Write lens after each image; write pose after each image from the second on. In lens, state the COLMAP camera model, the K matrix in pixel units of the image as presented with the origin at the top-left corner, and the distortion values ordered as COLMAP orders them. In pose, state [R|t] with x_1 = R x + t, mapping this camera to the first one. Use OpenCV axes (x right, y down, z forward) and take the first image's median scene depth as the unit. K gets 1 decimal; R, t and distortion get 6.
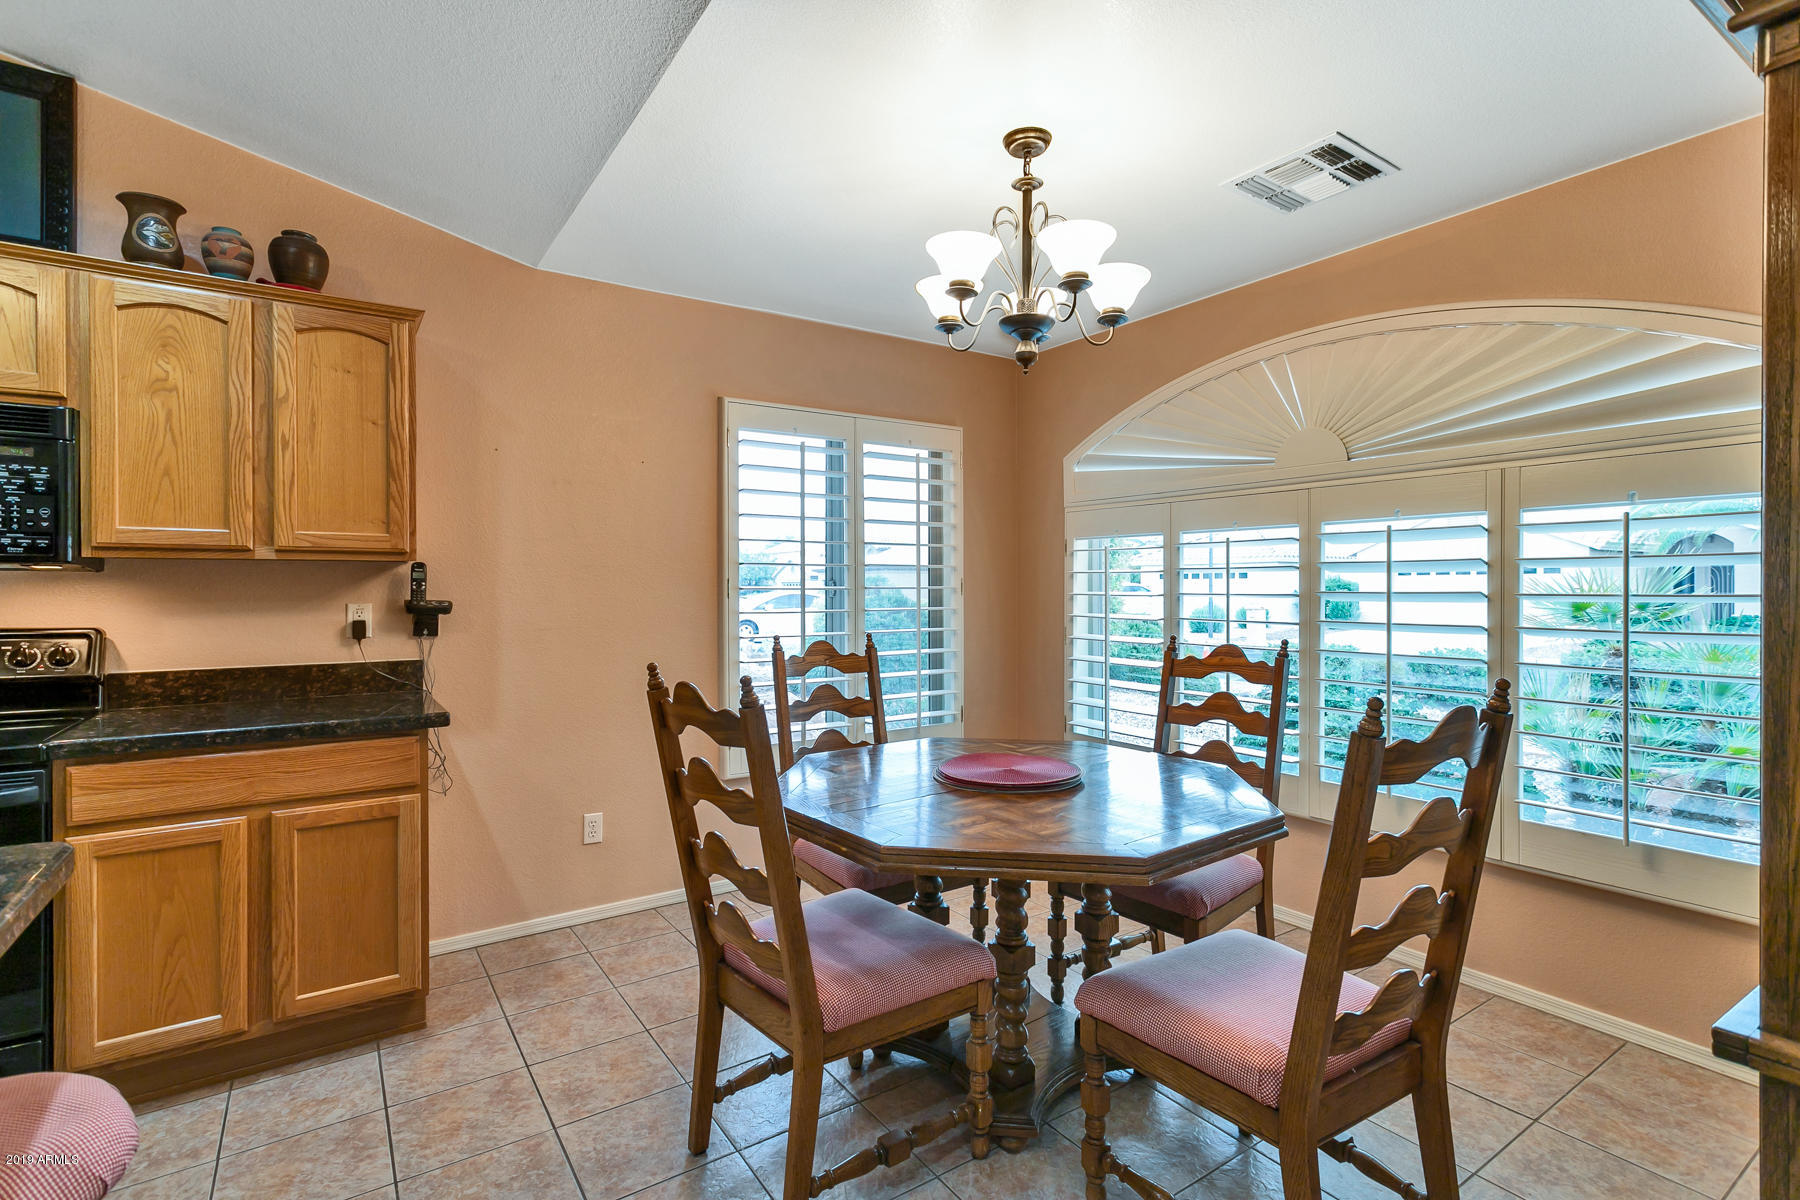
lens RADIAL K [[851.9, 0, 900.0], [0, 851.9, 600.0], [0, 0, 1]] dist [0.001746, -0.000008]
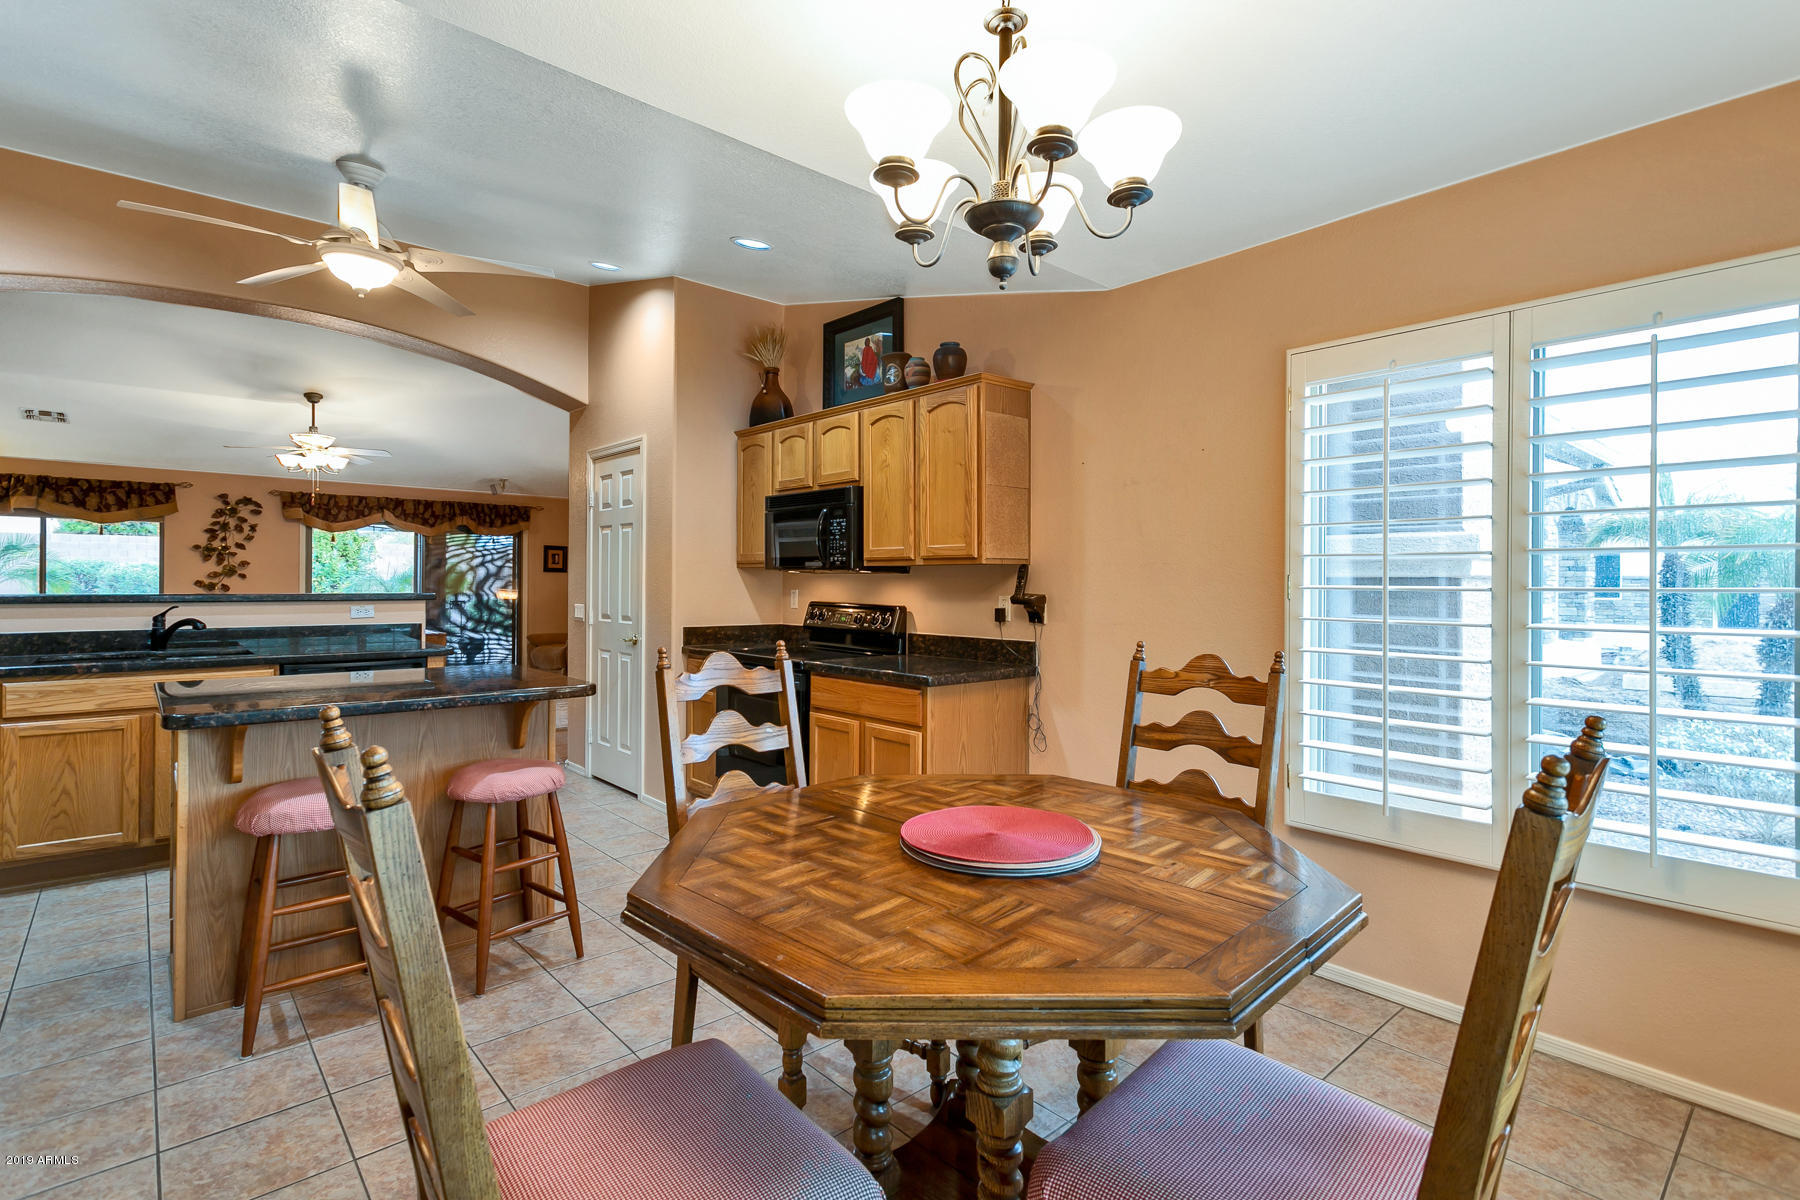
lens RADIAL K [[861.5, 0, 903.5], [0, 861.5, 585.4], [0, 0, 1]] dist [0.002189, 0.000199]
pose [[0.130805, 0.004044, -0.991400, 0.854330], [-0.020870, 0.999781, 0.001325, -0.013355], [0.991188, 0.020518, 0.130861, 0.825716]]
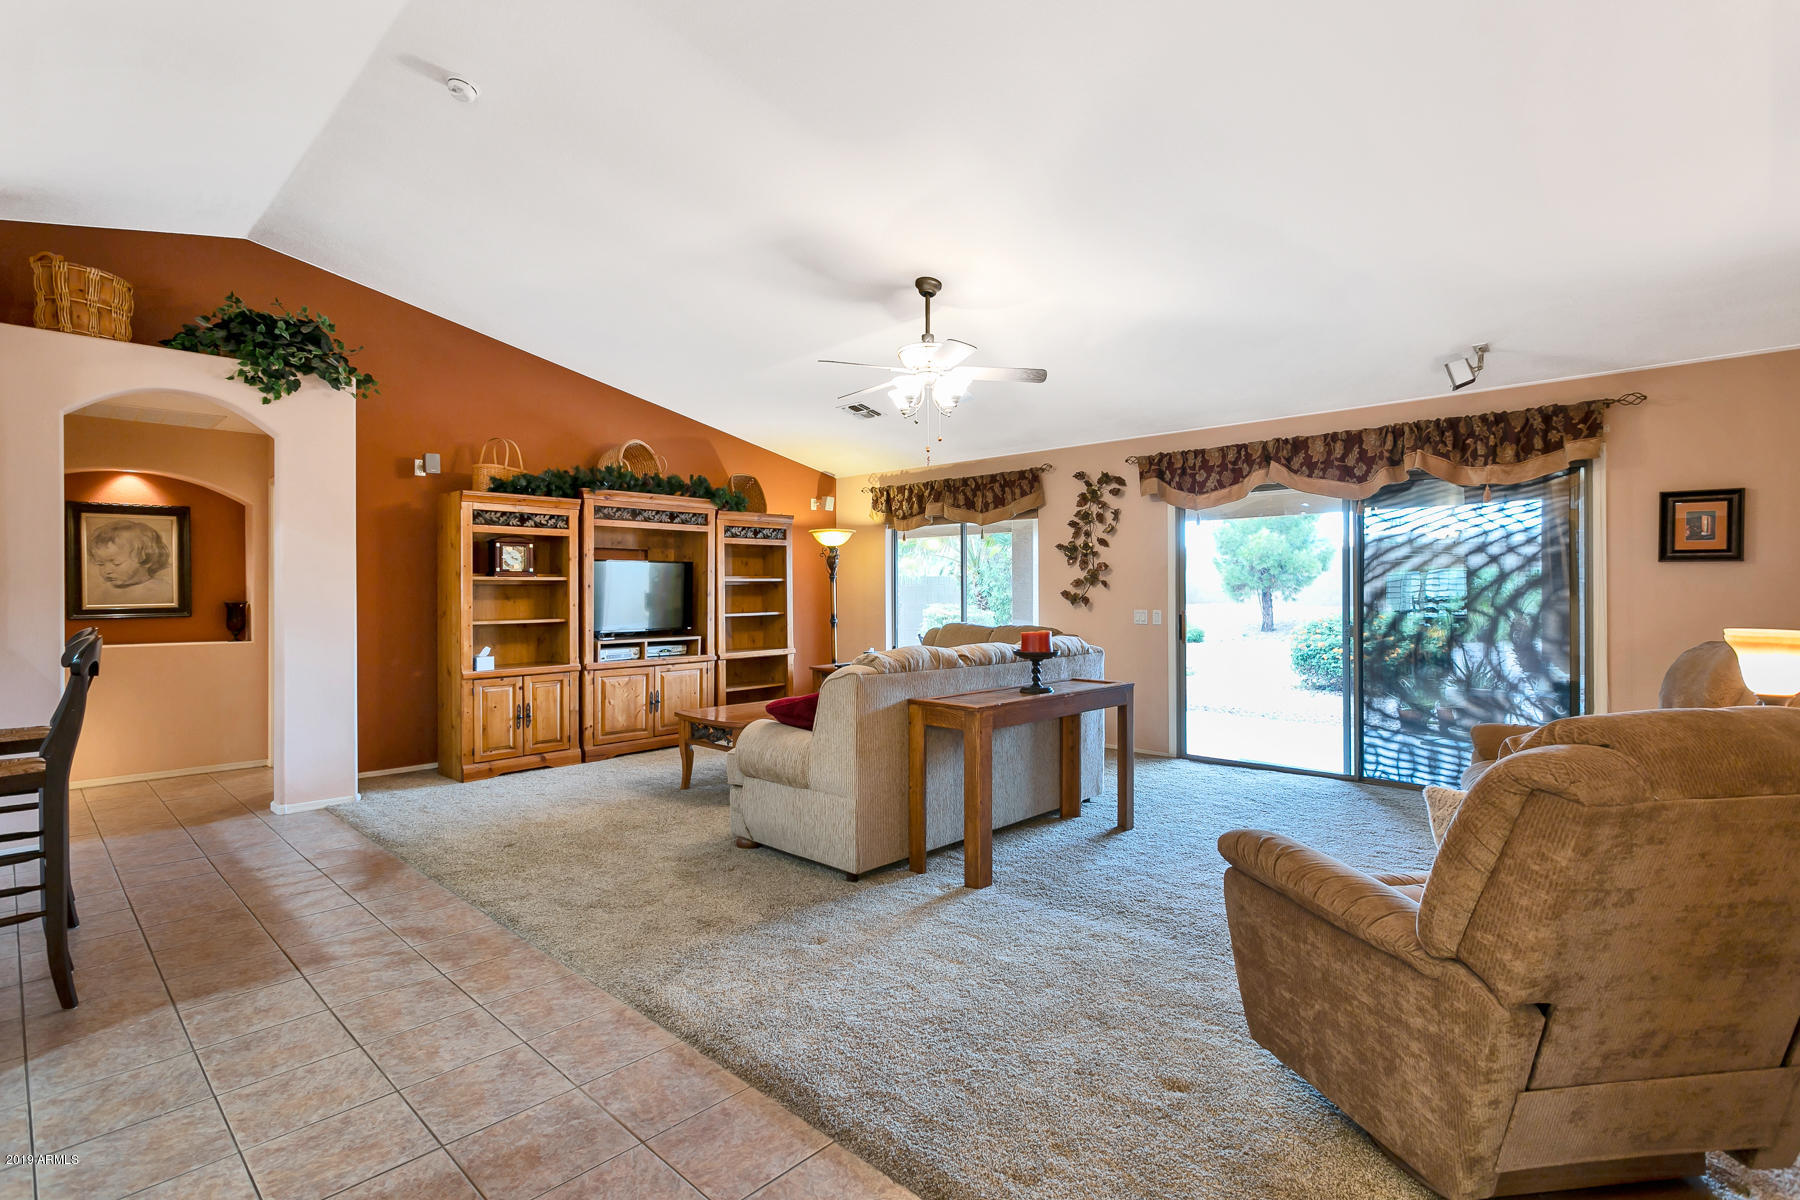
lens RADIAL K [[851.9, 0, 900.0], [0, 851.9, 600.0], [0, 0, 1]] dist [0.001746, -0.000008]
pose [[-0.976307, 0.009855, -0.216166, -2.384019], [0.004142, 0.999631, 0.026864, -0.012721], [0.216350, 0.025332, -0.975987, 0.925058]]
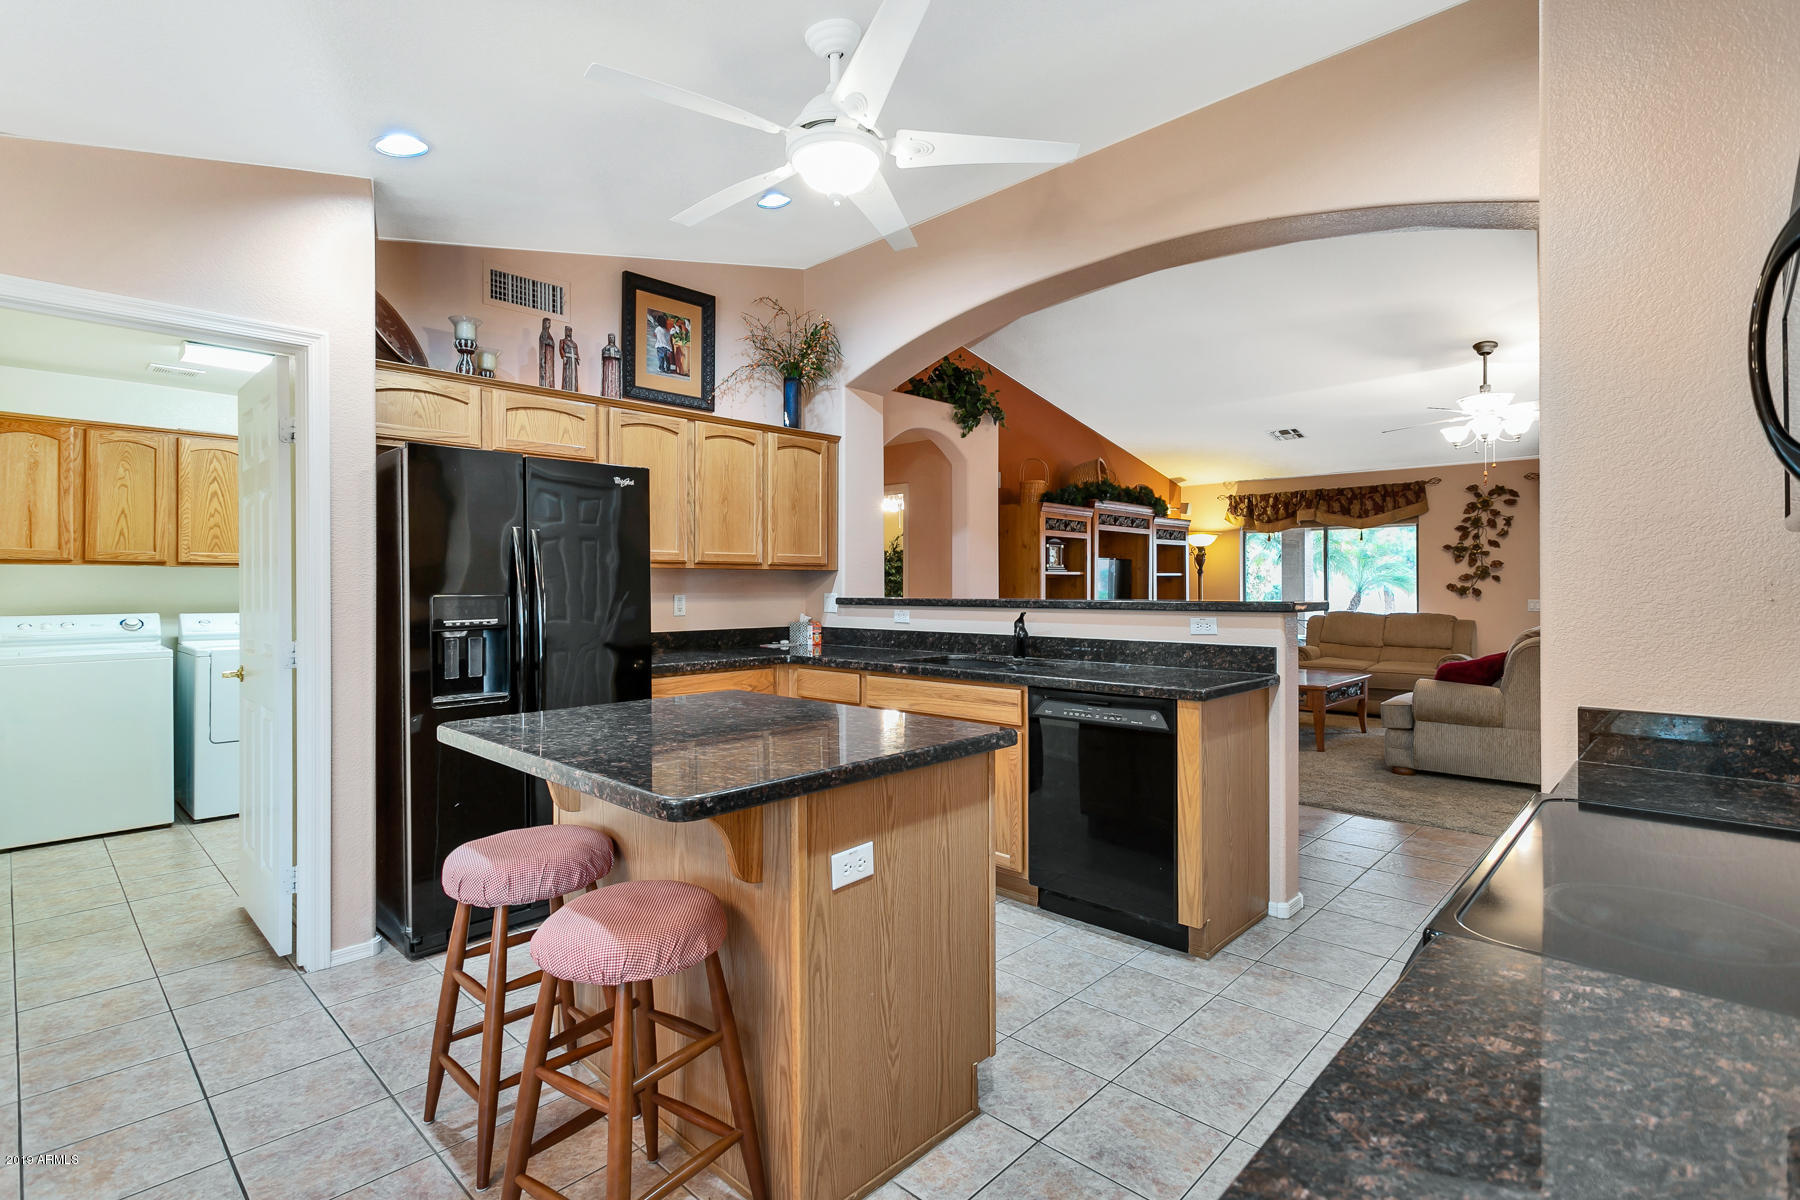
lens RADIAL K [[861.5, 0, 903.5], [0, 861.5, 585.4], [0, 0, 1]] dist [0.002189, 0.000199]
pose [[-0.976745, 0.005372, -0.214338, -0.541029], [0.002398, 0.999897, 0.014130, -0.014074], [0.214392, 0.013287, -0.976657, 1.165305]]
